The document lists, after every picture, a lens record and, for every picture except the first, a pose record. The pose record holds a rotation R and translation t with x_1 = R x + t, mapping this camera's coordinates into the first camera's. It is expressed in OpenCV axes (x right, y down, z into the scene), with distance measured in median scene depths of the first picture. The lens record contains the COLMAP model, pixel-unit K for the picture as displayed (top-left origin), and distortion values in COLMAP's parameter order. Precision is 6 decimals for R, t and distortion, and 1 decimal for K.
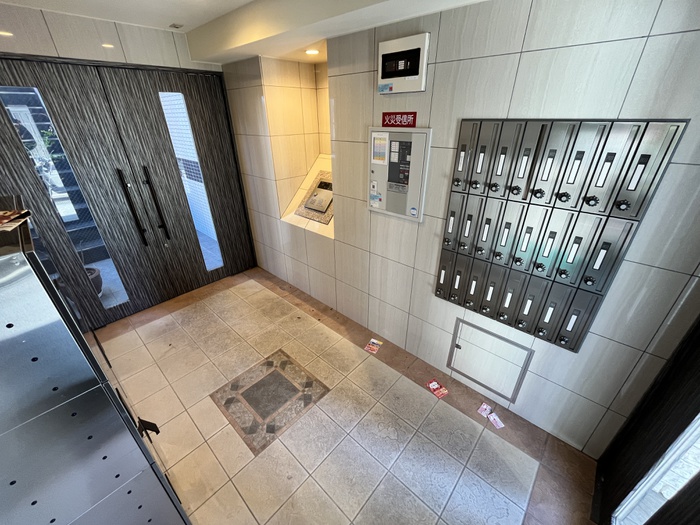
lens RADIAL K [[285.0, 0, 350.3], [0, 285.0, 262.5], [0, 0, 1]] dist [0.000193, -0.000638]
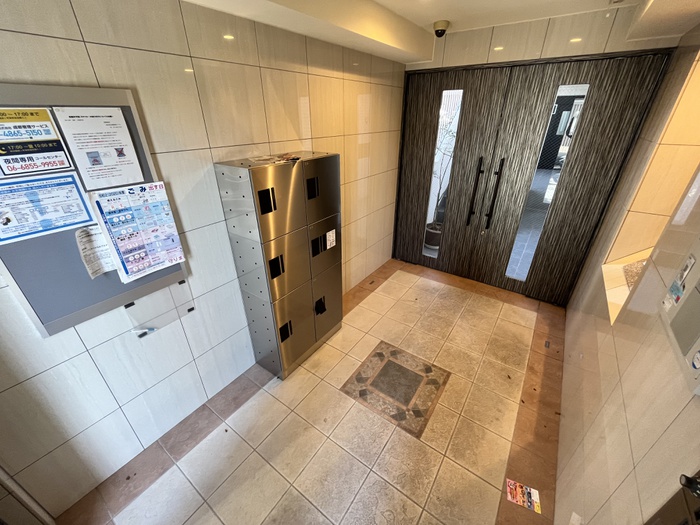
lens RADIAL K [[285.0, 0, 350.3], [0, 285.0, 263.2], [0, 0, 1]] dist [0.000193, -0.000638]
pose [[0.120769, 0.467992, -0.875442, 0.338072], [-0.455837, 0.809564, 0.369891, -0.162105], [0.881832, 0.354387, 0.311098, 0.317406]]
